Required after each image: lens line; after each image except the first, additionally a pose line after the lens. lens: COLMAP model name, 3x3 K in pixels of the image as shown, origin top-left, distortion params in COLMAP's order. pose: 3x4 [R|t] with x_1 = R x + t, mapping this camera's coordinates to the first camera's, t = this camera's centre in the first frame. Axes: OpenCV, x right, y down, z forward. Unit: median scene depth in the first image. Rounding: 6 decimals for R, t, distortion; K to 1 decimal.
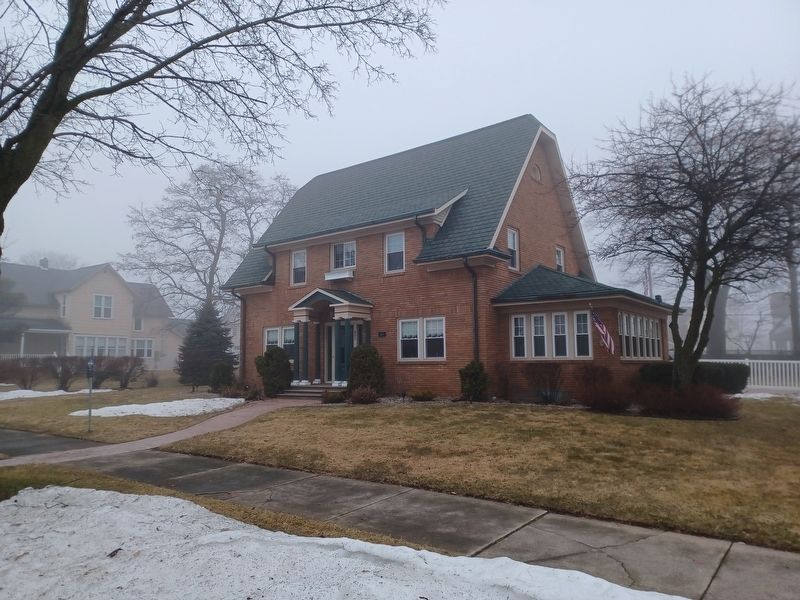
lens RADIAL K [[582.1, 0, 399.6], [0, 582.1, 301.0], [0, 0, 1]] dist [0.045618, -0.012177]
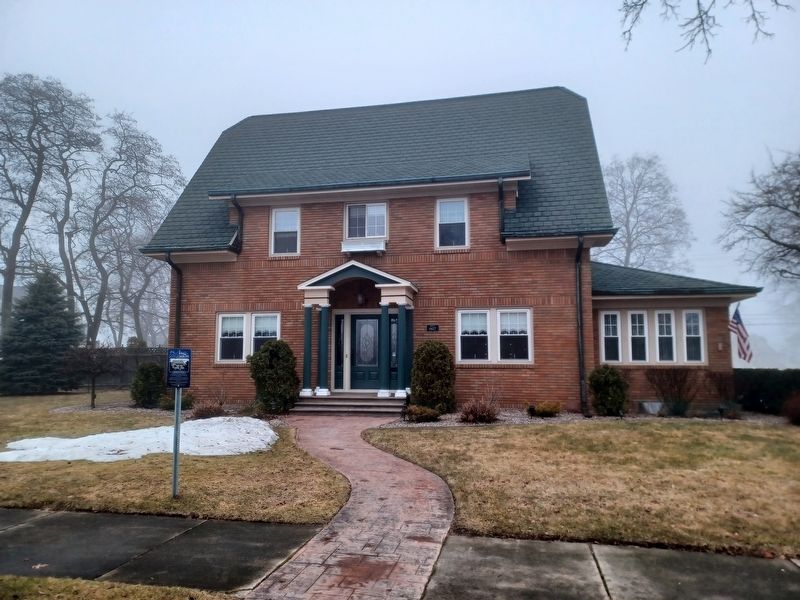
lens RADIAL K [[582.1, 0, 399.2], [0, 582.1, 300.7], [0, 0, 1]] dist [0.045618, -0.012177]
pose [[0.901791, 0.058817, 0.428151, -0.406904], [-0.056527, 0.998237, -0.018073, 0.038386], [-0.428460, -0.007904, 0.903526, 0.335213]]
